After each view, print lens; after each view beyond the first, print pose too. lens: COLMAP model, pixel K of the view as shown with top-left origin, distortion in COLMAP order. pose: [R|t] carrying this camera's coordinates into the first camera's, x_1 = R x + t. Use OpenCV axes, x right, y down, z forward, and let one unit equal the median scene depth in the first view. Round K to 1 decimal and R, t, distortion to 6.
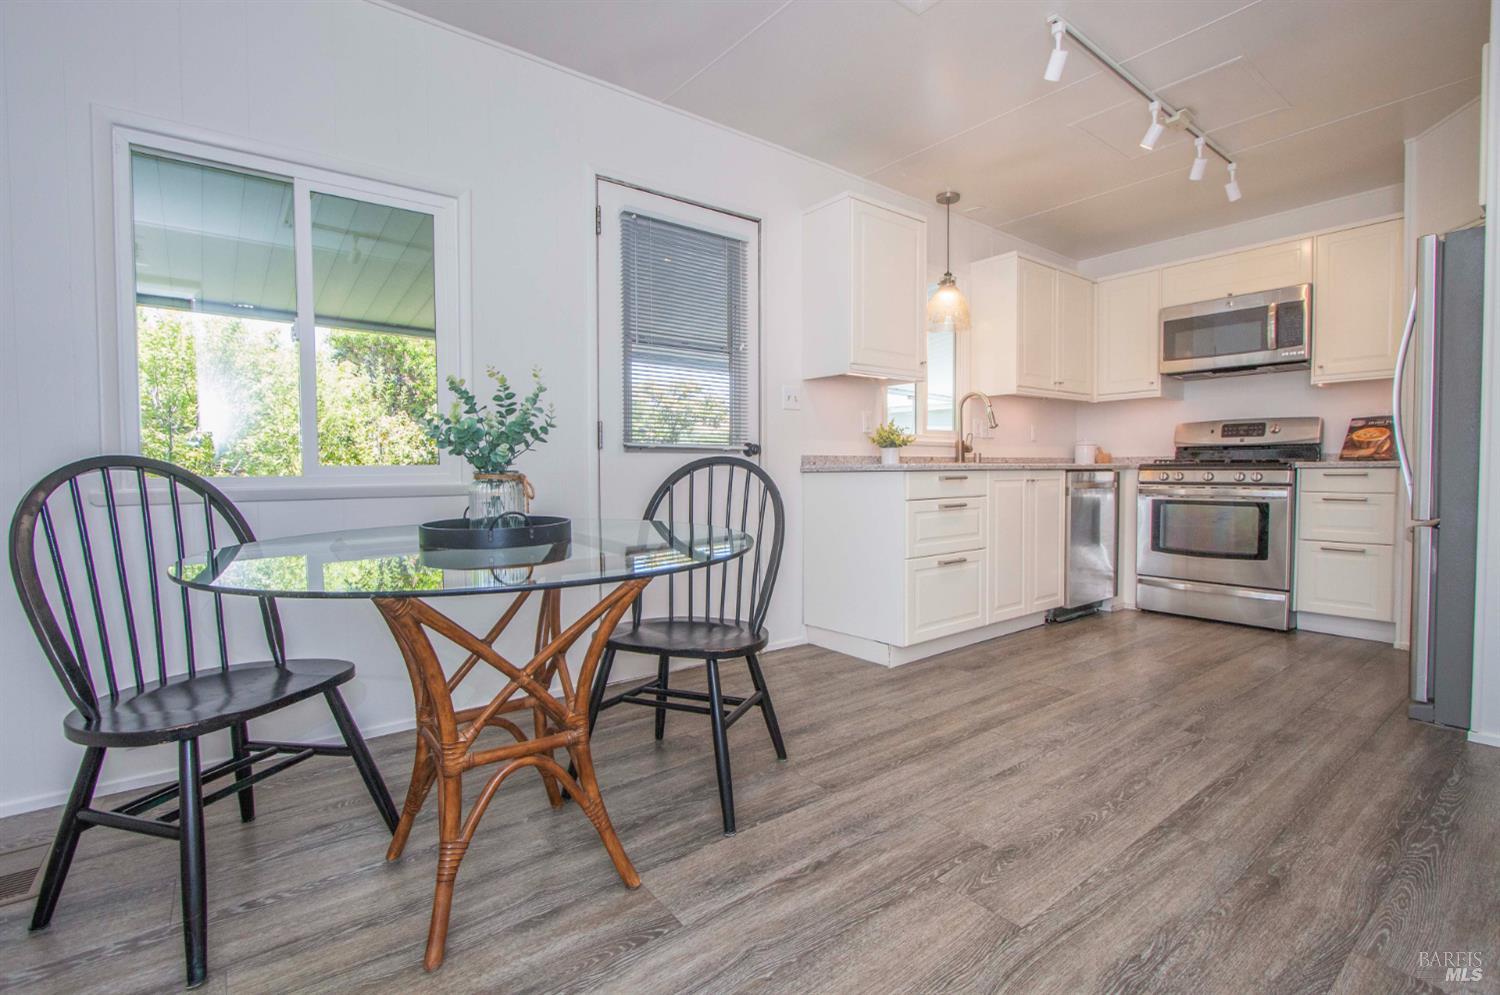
lens RADIAL K [[712.7, 0, 751.4], [0, 712.7, 507.1], [0, 0, 1]] dist [-0.001111, -0.000755]
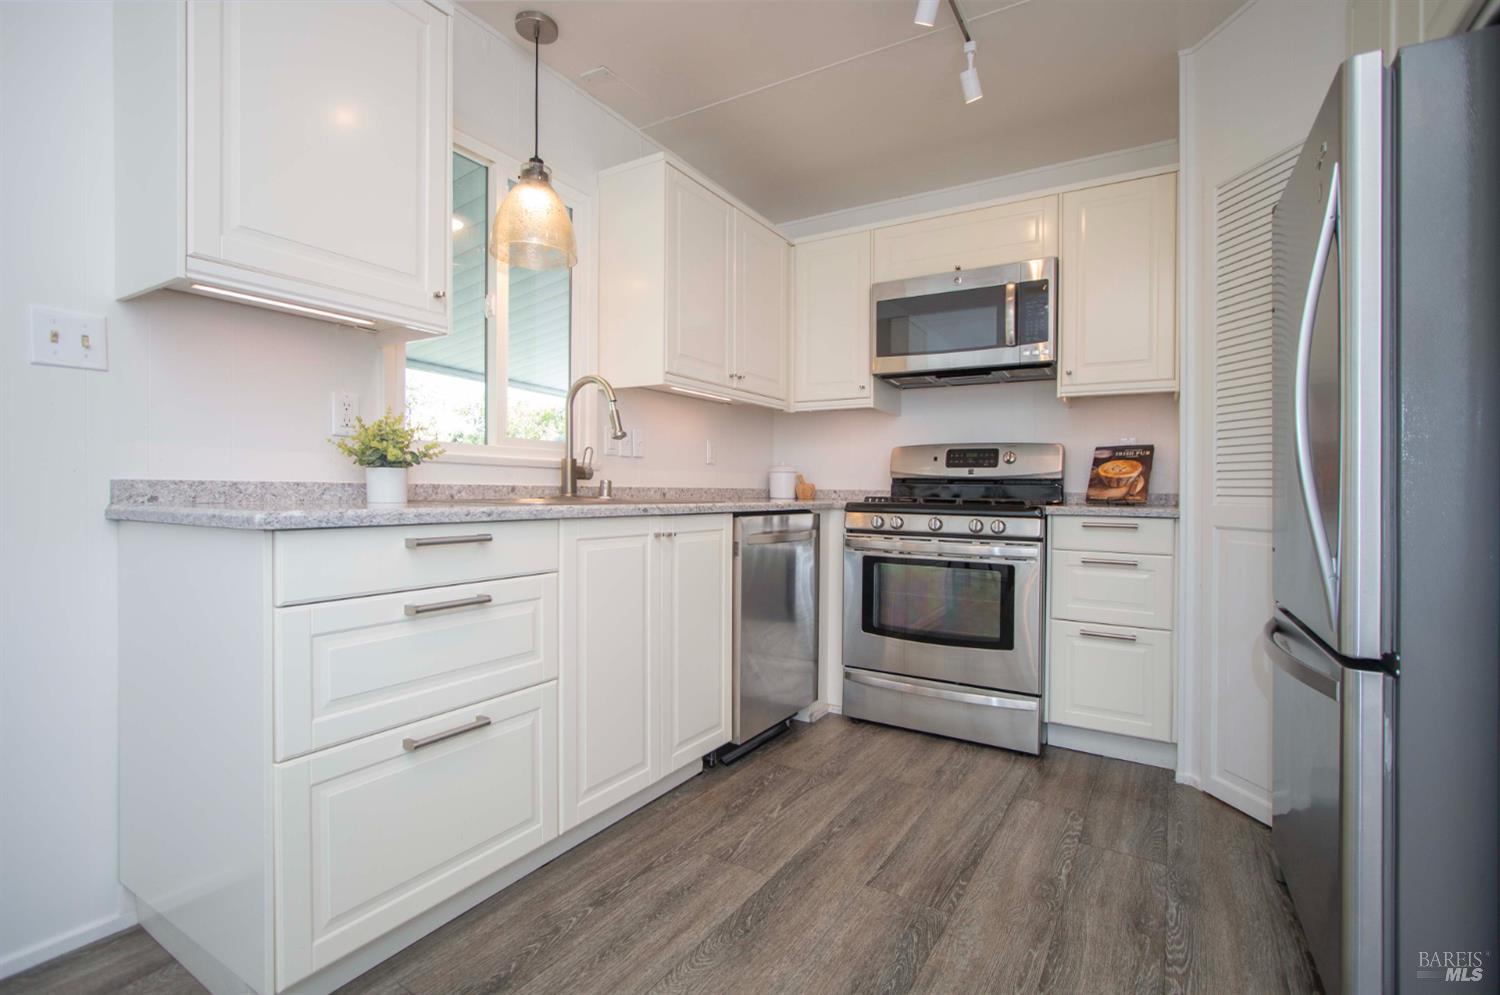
lens RADIAL K [[703.6, 0, 750.0], [0, 703.6, 497.5], [0, 0, 1]] dist [-0.001952, -0.001045]
pose [[0.940680, 0.016169, 0.338910, 0.248086], [-0.002715, 0.999191, -0.040134, -0.040913], [-0.339284, 0.036834, 0.939962, 0.429803]]
